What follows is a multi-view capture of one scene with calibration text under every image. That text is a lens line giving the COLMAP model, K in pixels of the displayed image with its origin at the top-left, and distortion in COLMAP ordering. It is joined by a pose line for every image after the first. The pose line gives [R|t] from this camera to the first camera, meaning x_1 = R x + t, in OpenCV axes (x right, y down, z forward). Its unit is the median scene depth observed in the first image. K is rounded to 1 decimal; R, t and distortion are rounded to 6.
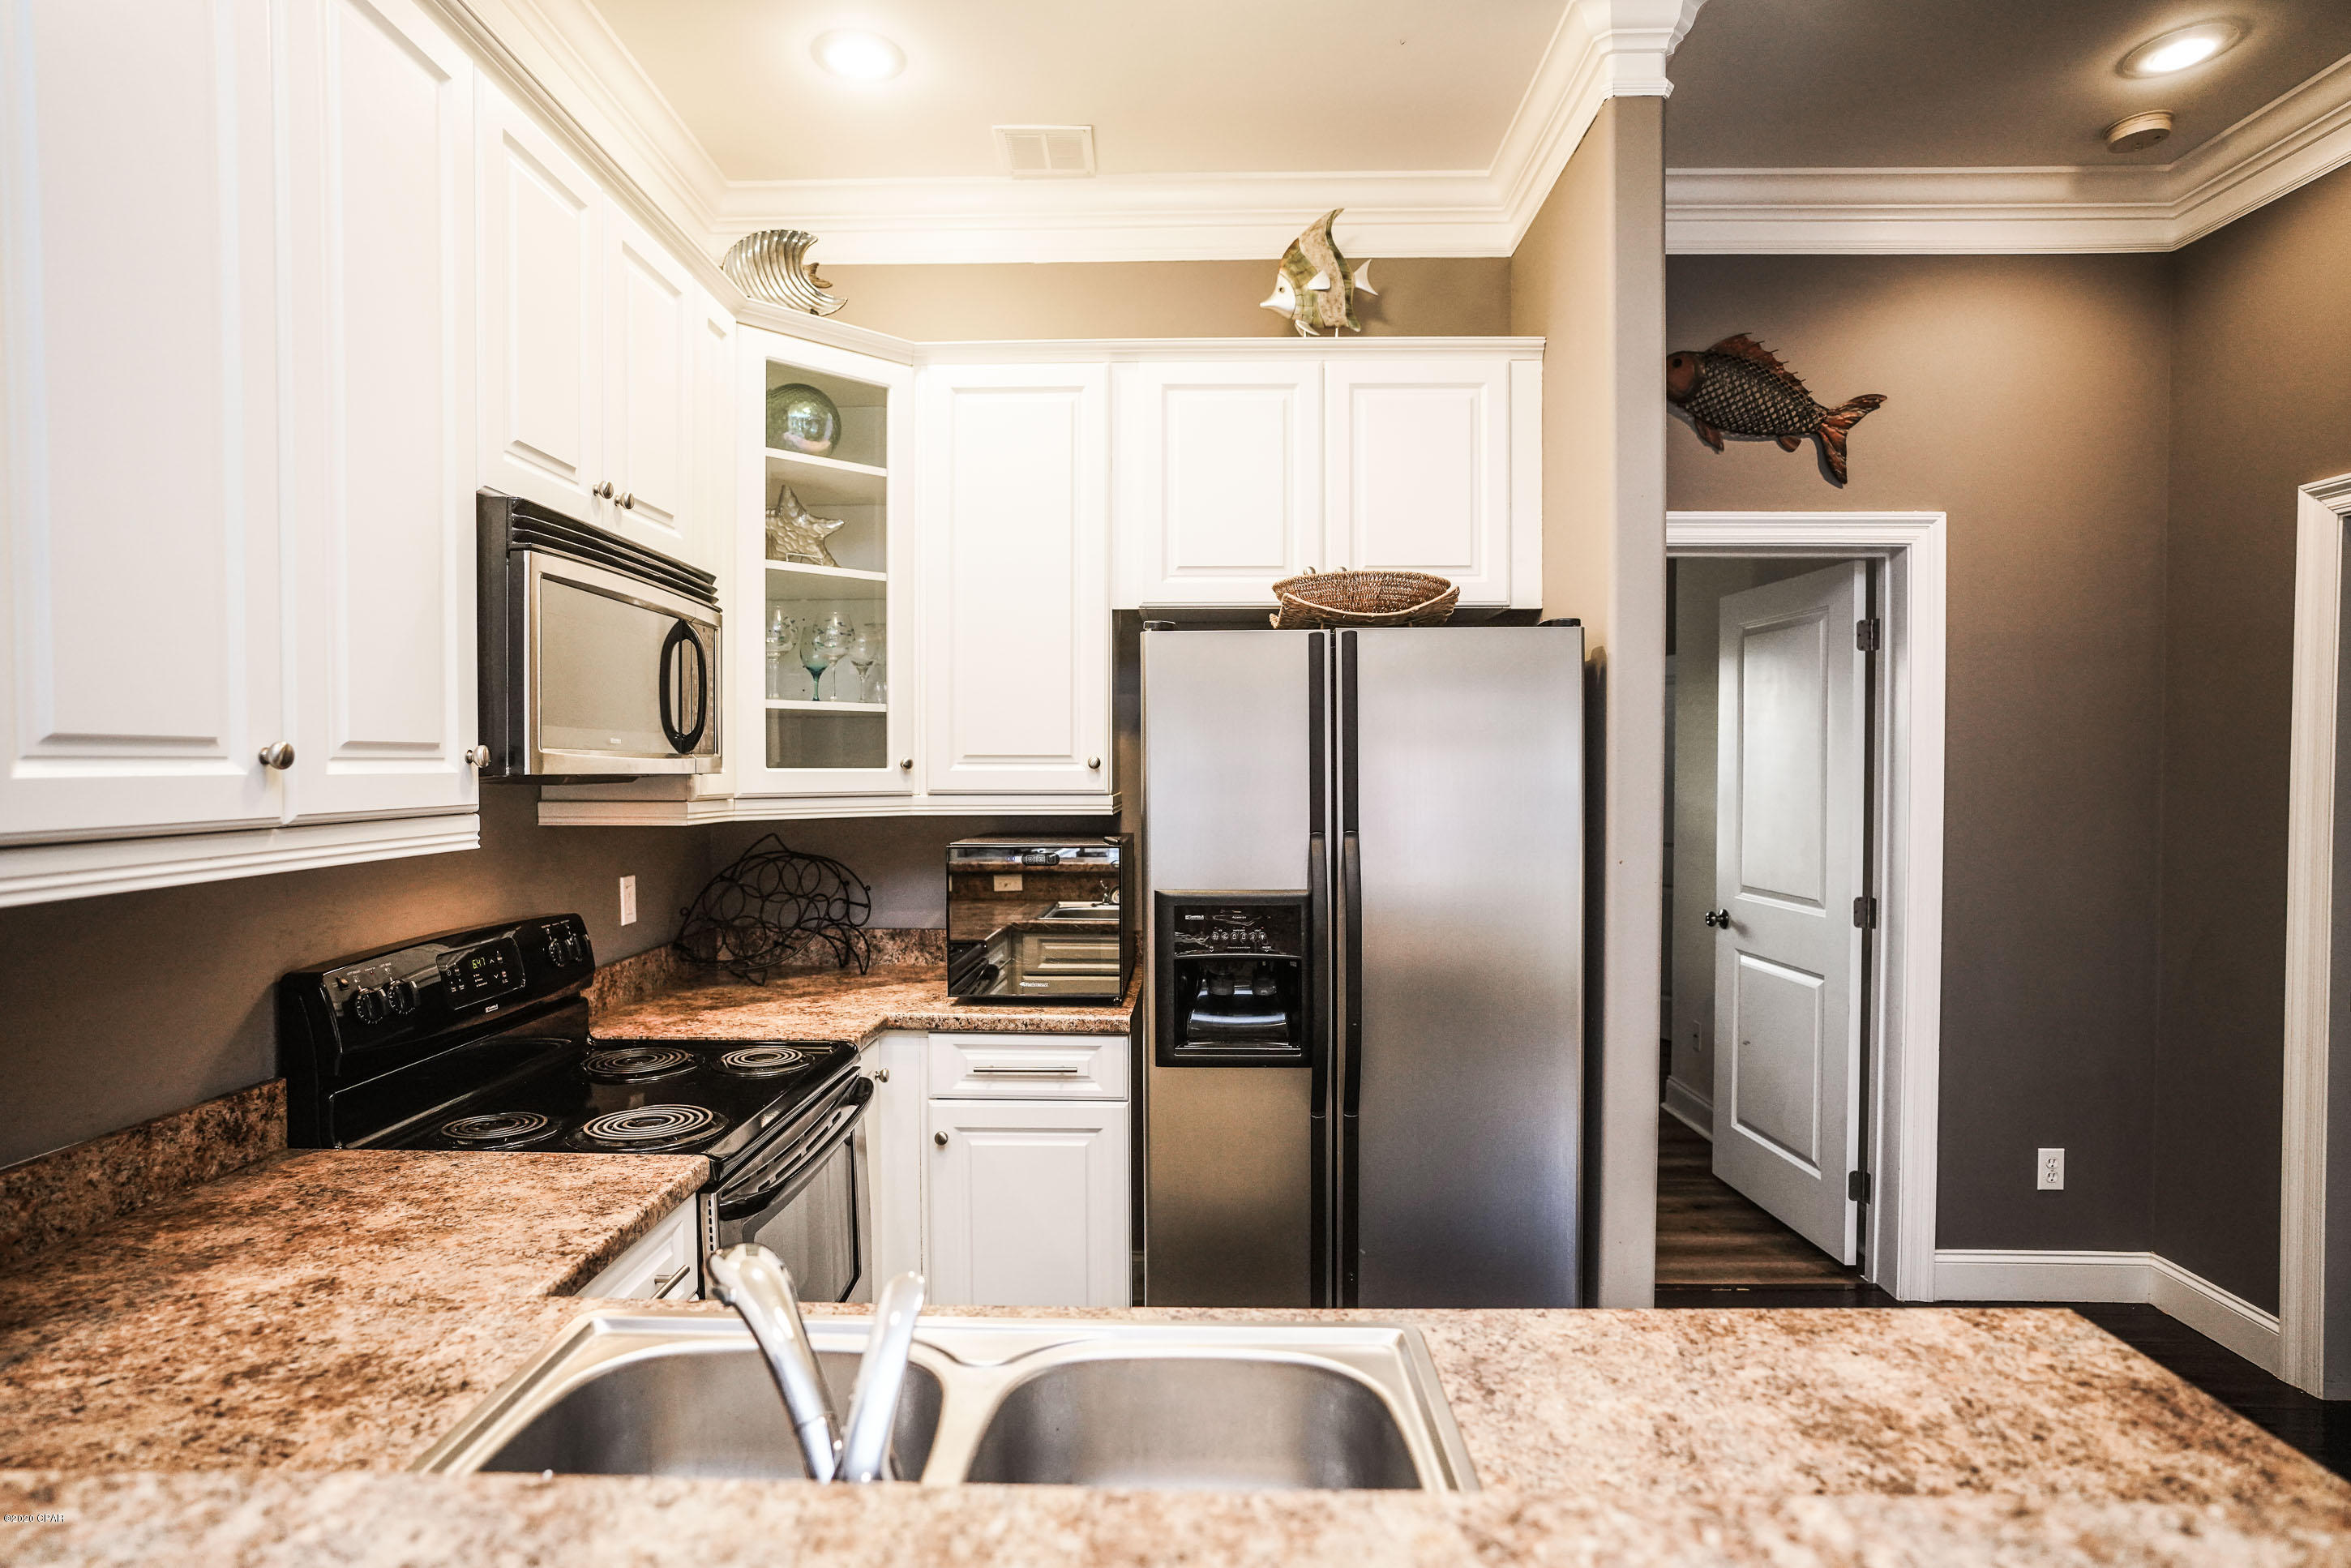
lens RADIAL K [[1256.5, 0, 1175.5], [0, 1256.5, 784.0], [0, 0, 1]] dist [-0.051797, 0.032694]
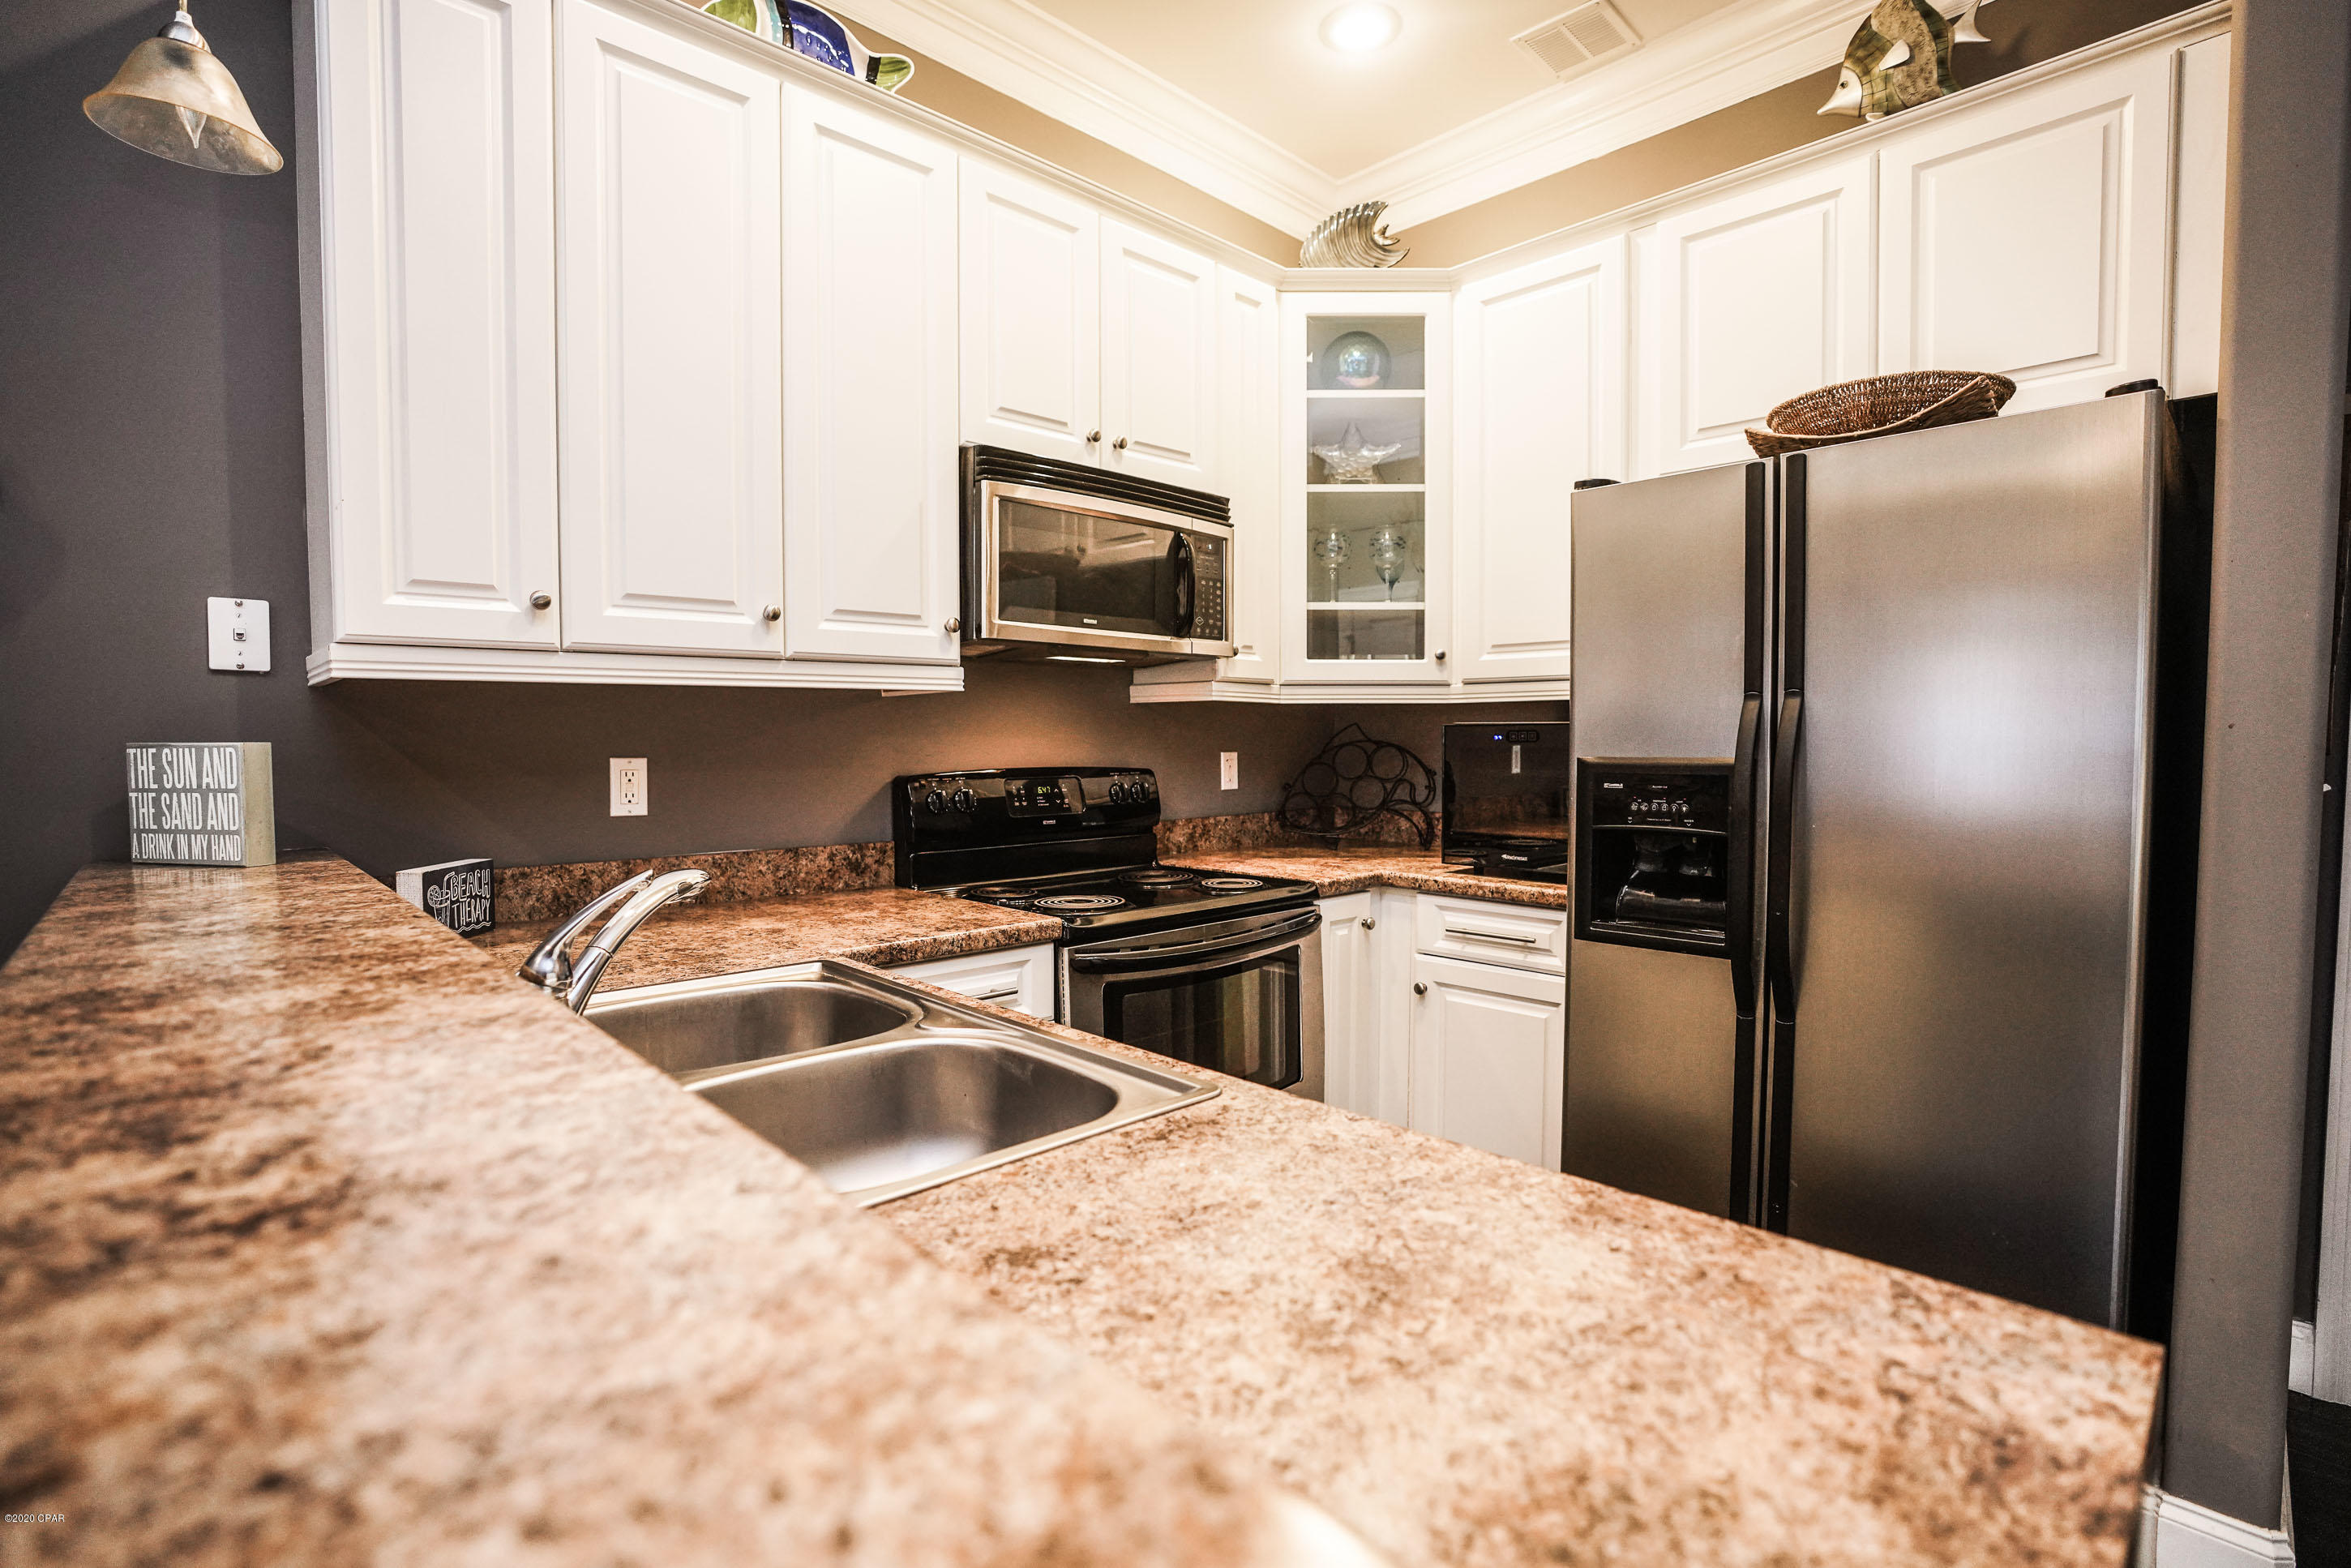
lens RADIAL K [[1106.0, 0, 1159.6], [0, 1106.0, 786.1], [0, 0, 1]] dist [-0.069898, 0.028950]
pose [[0.698866, 0.029156, -0.714658, 0.363385], [-0.008558, 0.999438, 0.032406, 0.082293], [0.715201, -0.016531, 0.698723, 0.177327]]
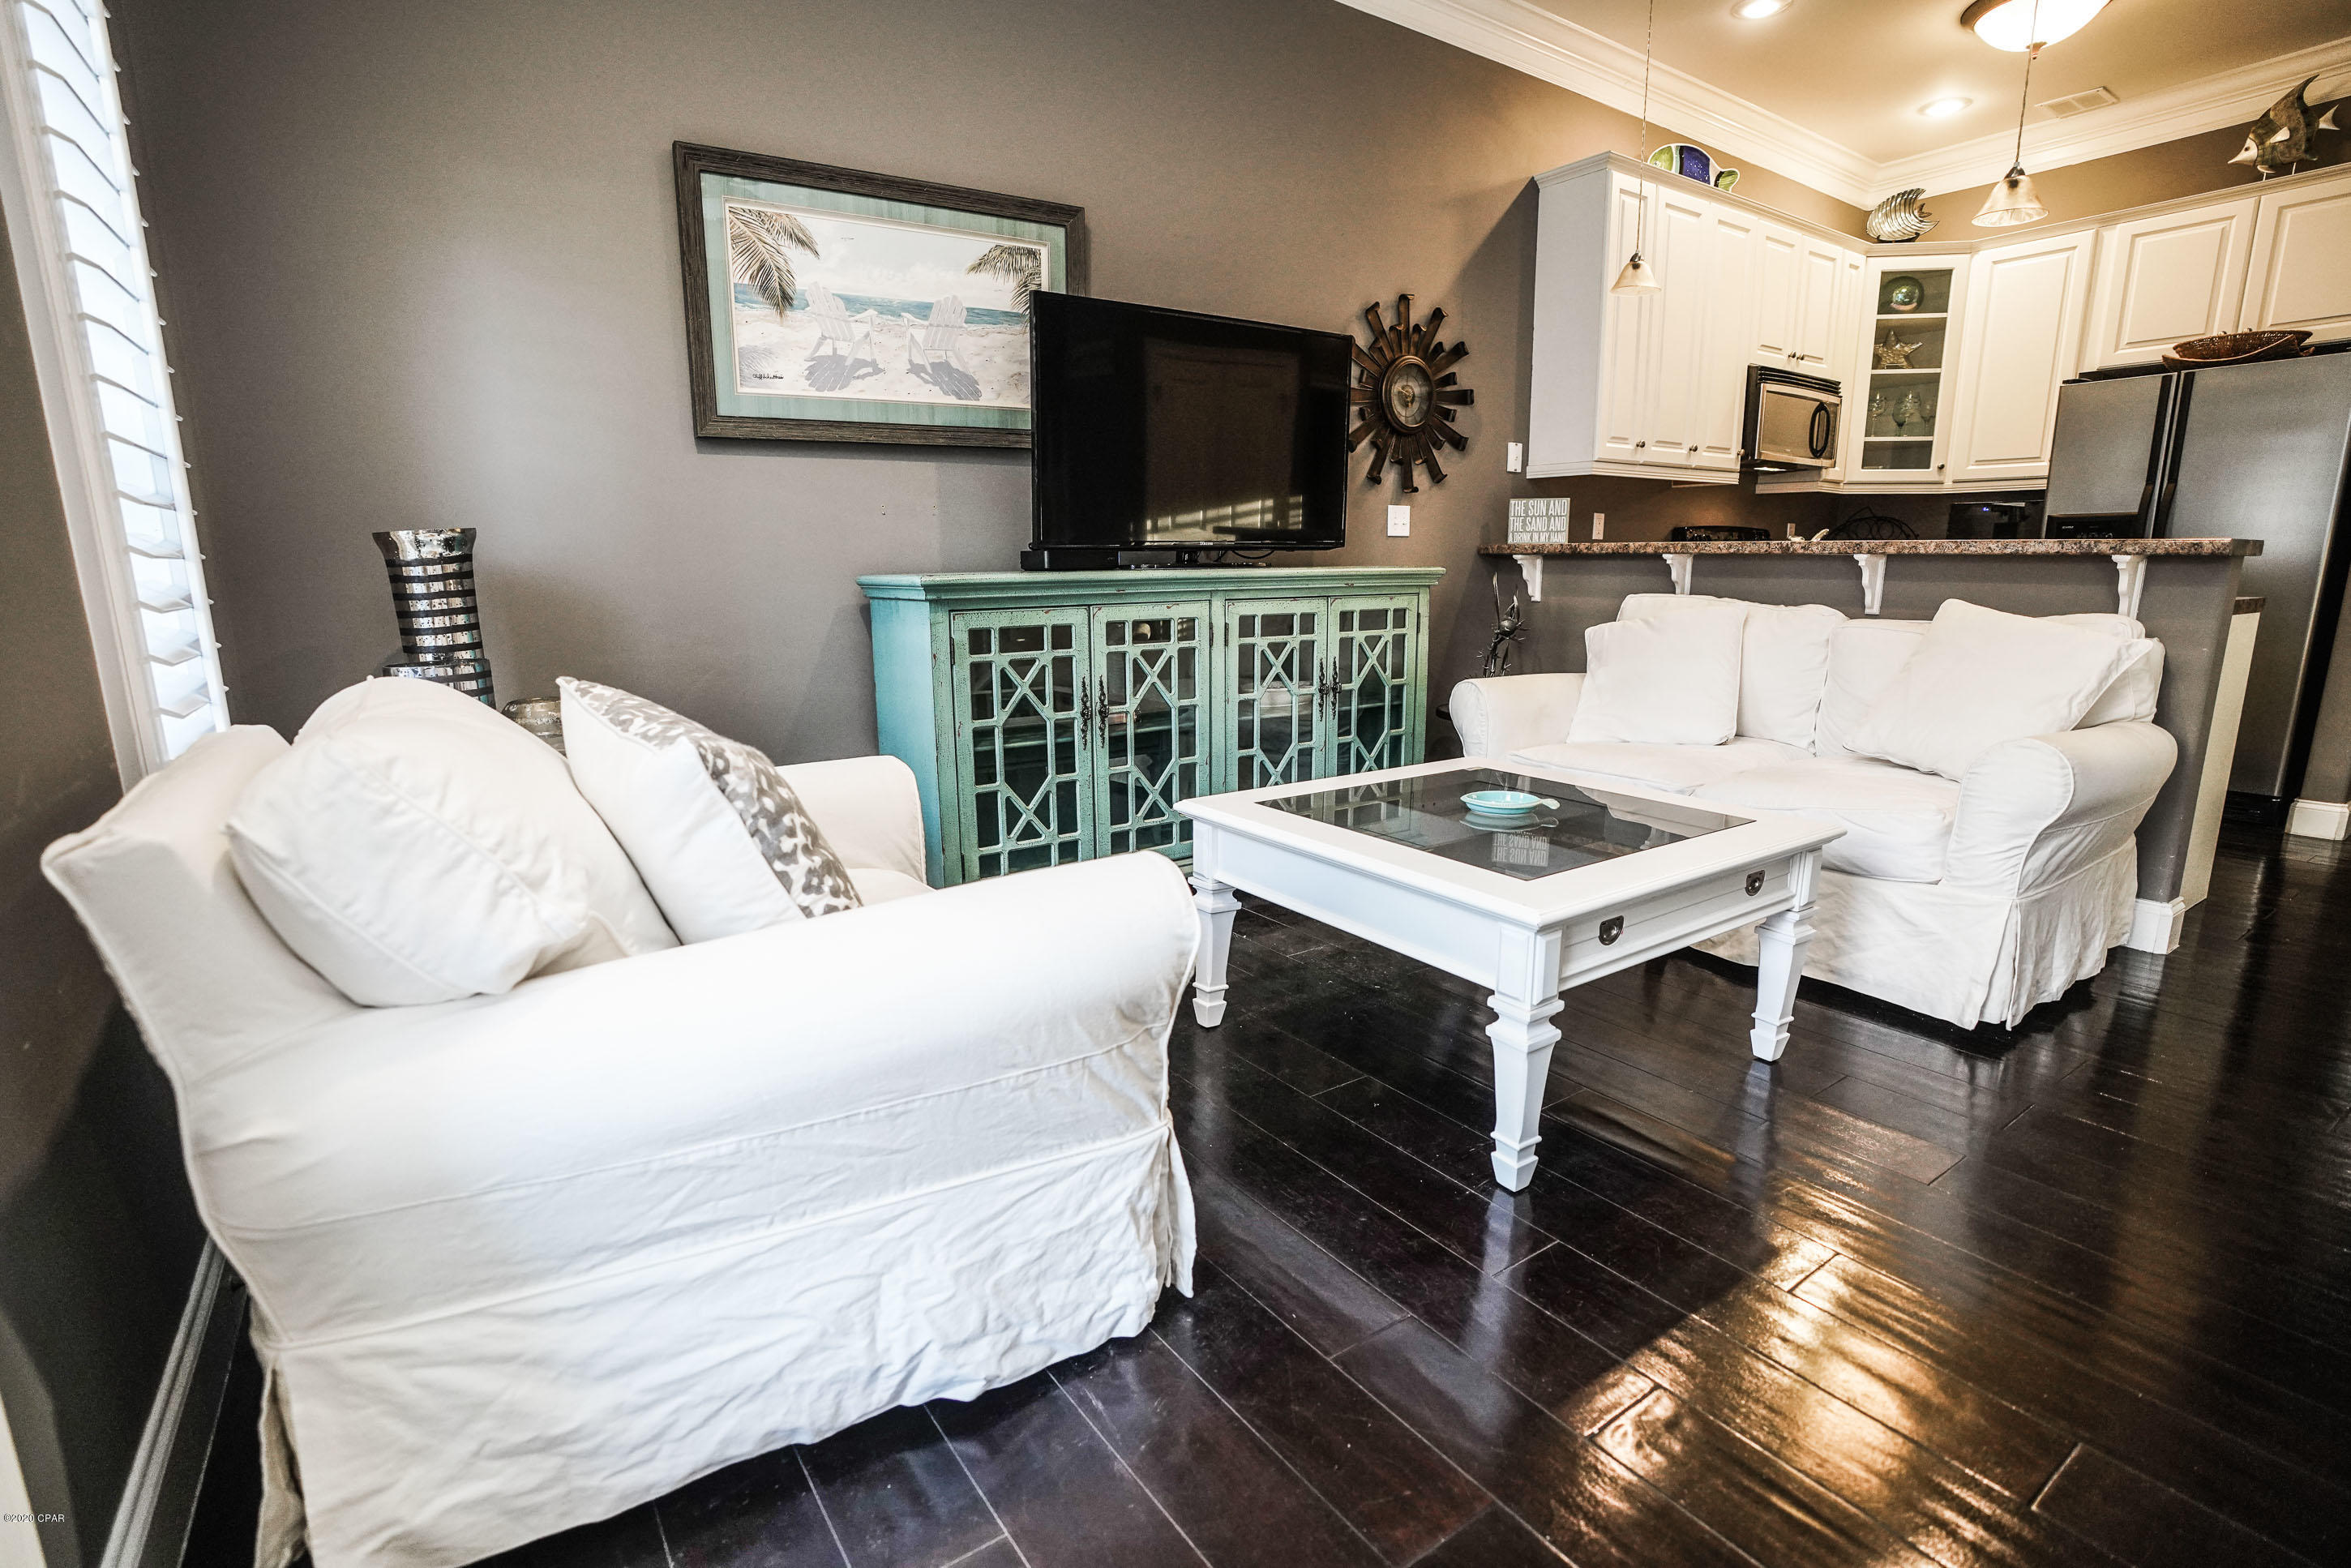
lens RADIAL K [[1105.0, 0, 1162.3], [0, 1105.0, 790.6], [0, 0, 1]] dist [-0.061342, 0.021077]
pose [[0.571148, 0.165240, -0.804043, 0.642770], [-0.006154, 0.980363, 0.197105, 0.193011], [0.820824, -0.107628, 0.560949, -1.244153]]
